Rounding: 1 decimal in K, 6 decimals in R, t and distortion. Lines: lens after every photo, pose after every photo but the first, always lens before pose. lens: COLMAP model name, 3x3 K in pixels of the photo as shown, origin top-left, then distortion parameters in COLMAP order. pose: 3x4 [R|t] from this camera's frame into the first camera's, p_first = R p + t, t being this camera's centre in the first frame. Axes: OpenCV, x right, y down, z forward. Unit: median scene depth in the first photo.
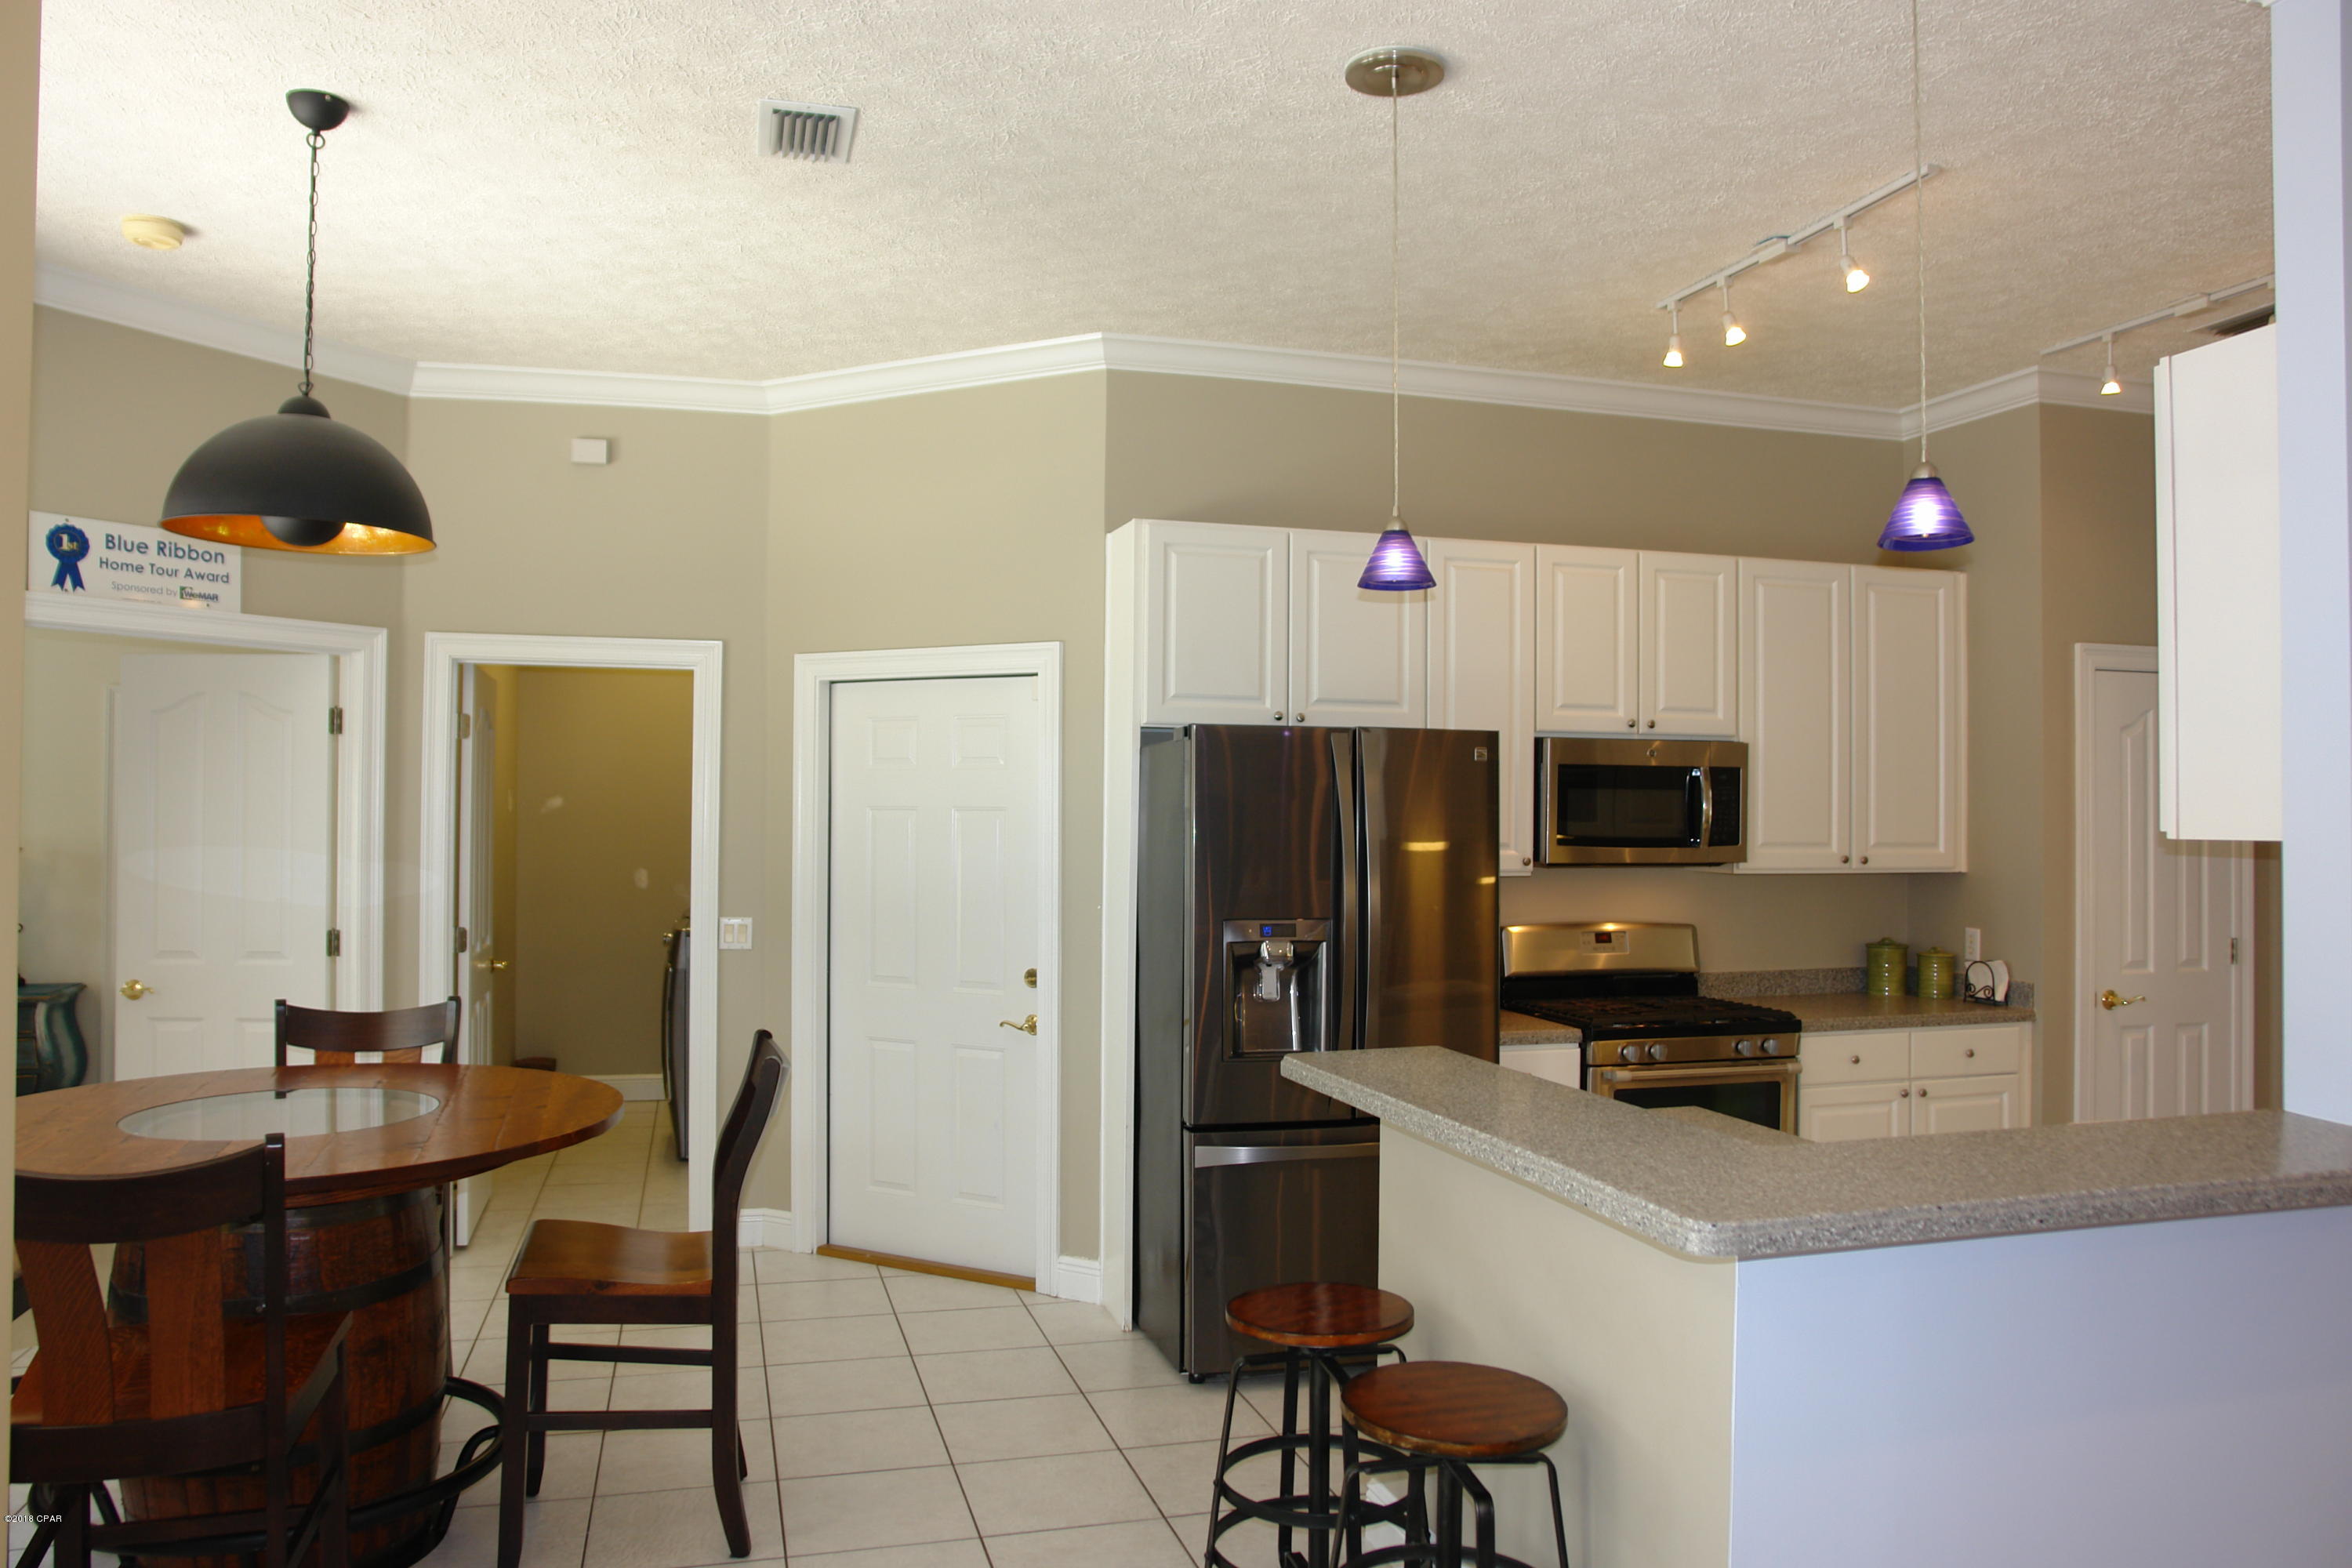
lens RADIAL K [[1640.7, 0, 1168.3], [0, 1640.7, 783.0], [0, 0, 1]] dist [-0.101212, 0.064972]
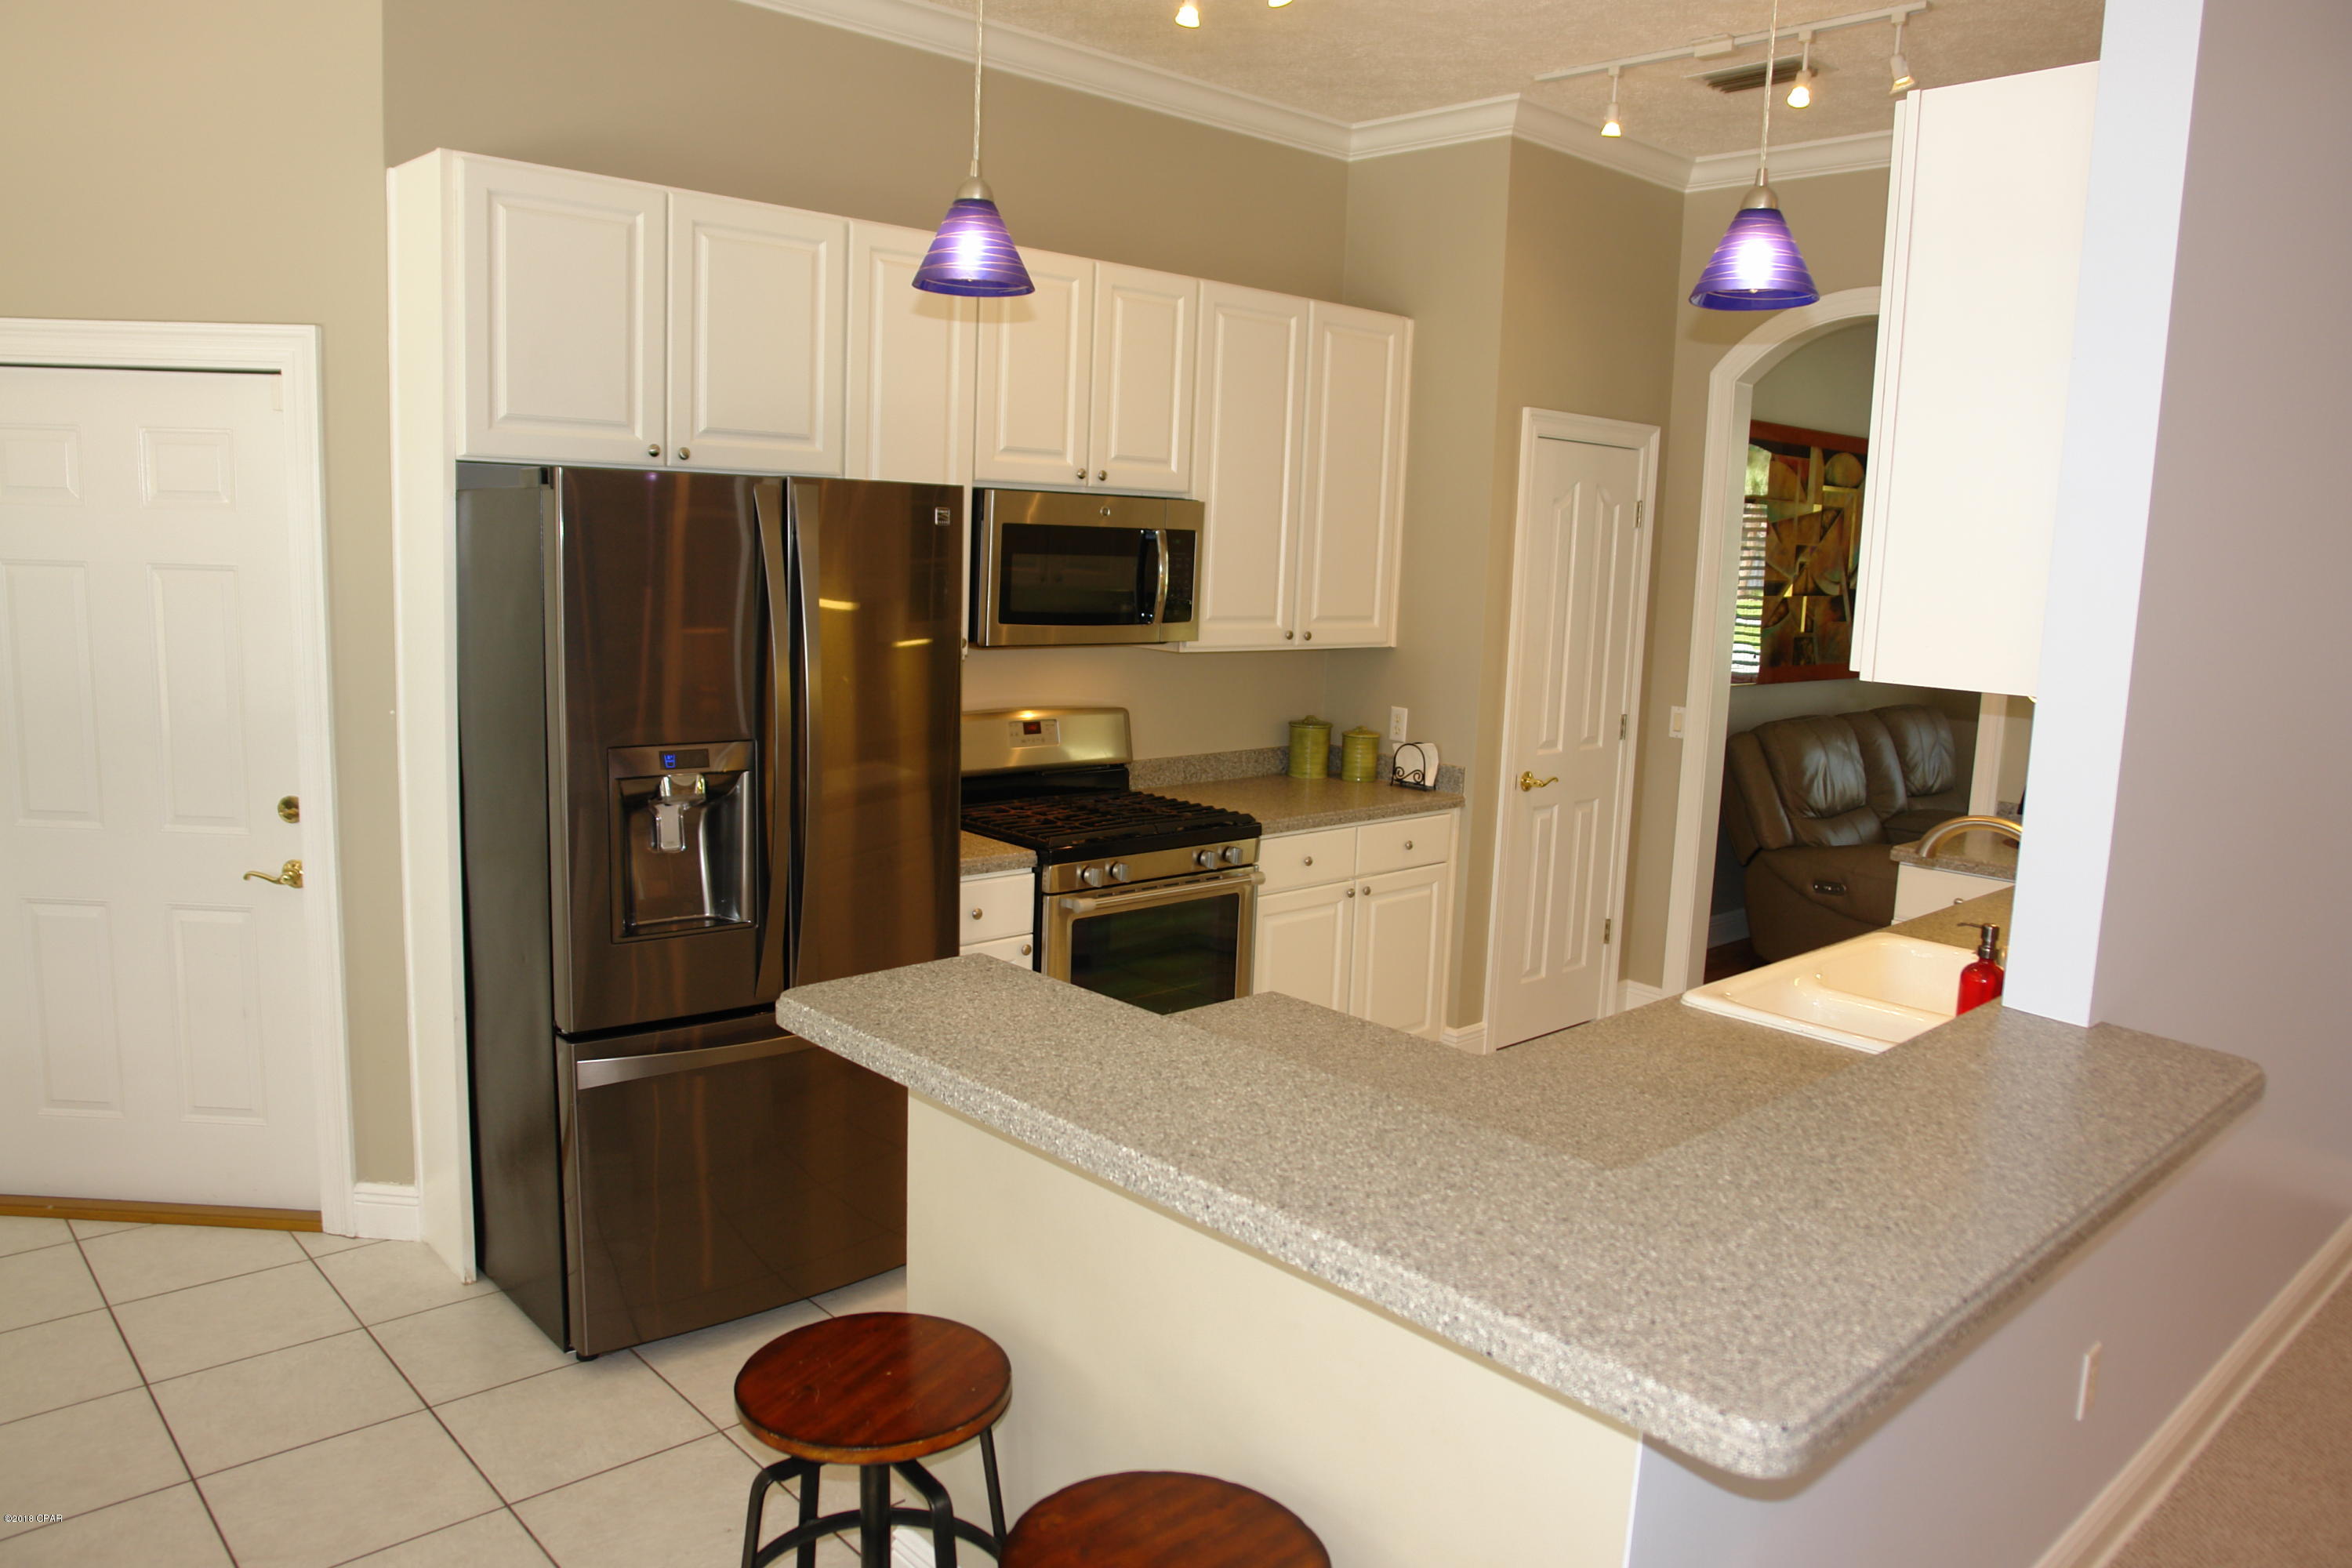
lens RADIAL K [[1640.7, 0, 1168.8], [0, 1640.7, 783.2], [0, 0, 1]] dist [-0.101212, 0.064972]
pose [[0.894814, -0.041429, 0.444512, -0.050730], [-0.038467, 0.984827, 0.169223, -0.024295], [-0.444778, -0.168522, 0.879643, 0.224299]]
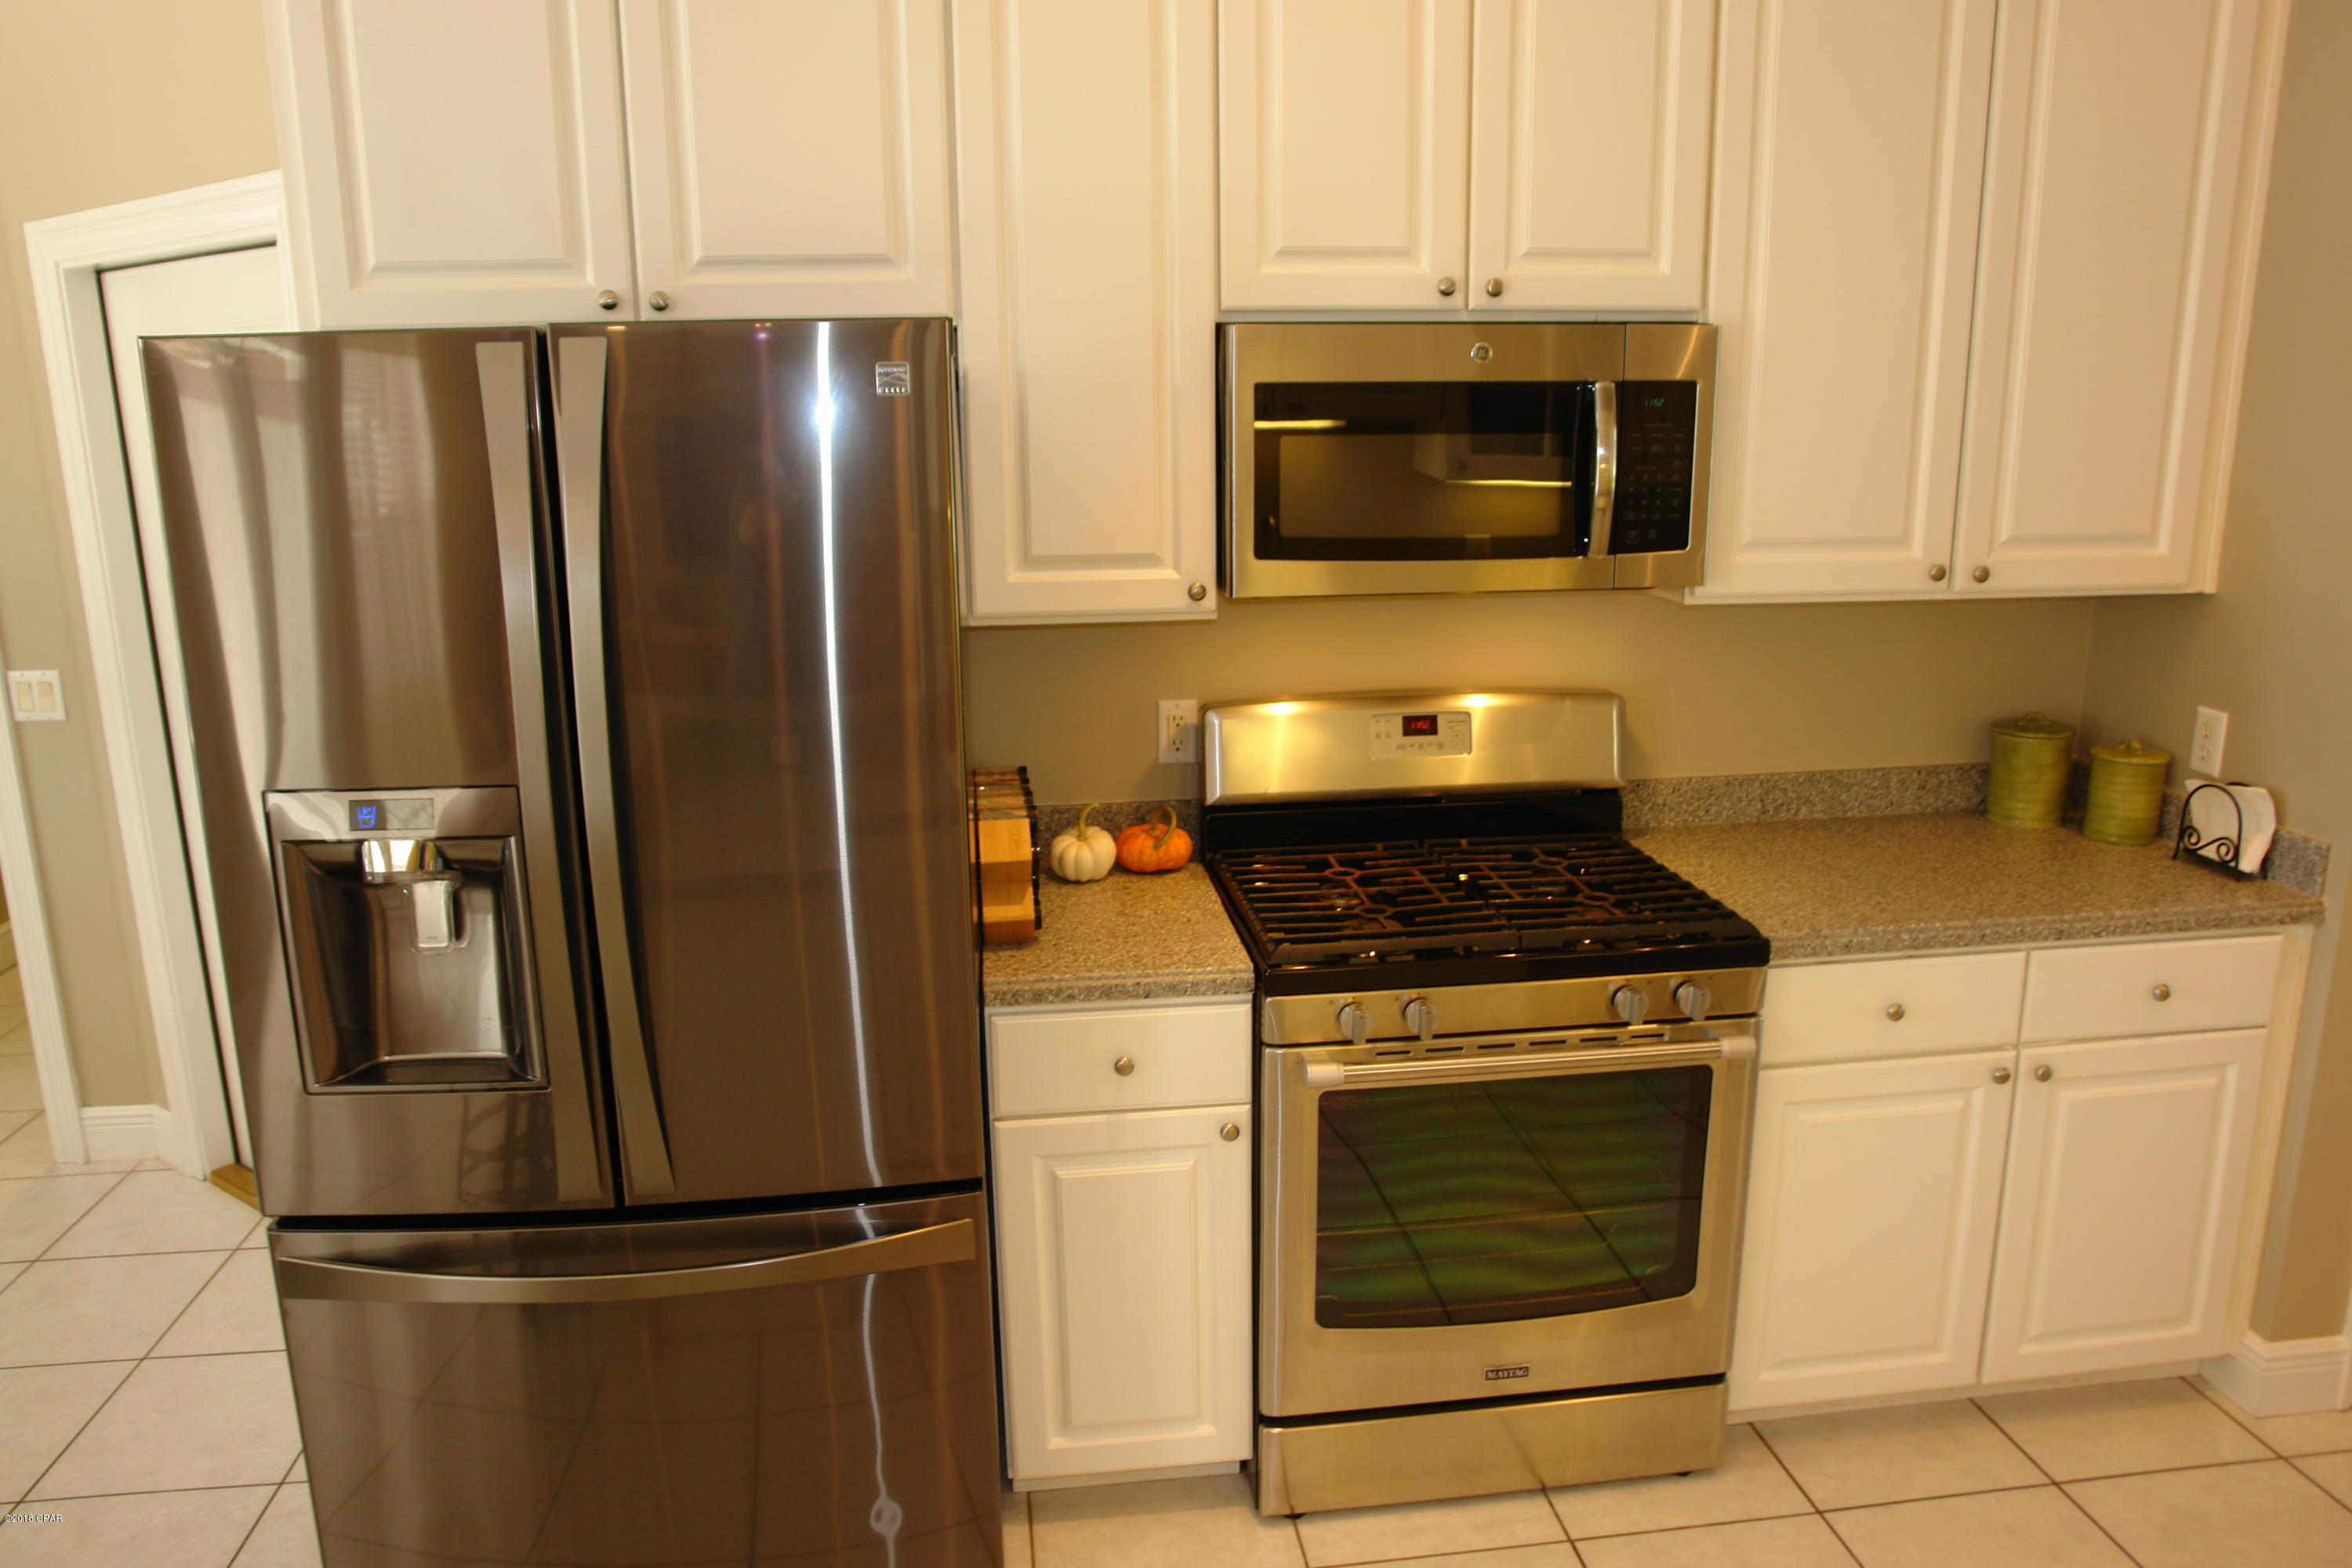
lens RADIAL K [[1640.7, 0, 1156.3], [0, 1640.7, 782.4], [0, 0, 1]] dist [-0.101212, 0.064972]
pose [[0.987669, 0.014766, -0.155857, 0.277170], [0.024296, 0.969024, 0.245768, -0.015591], [0.154658, -0.246524, 0.956717, 0.515672]]
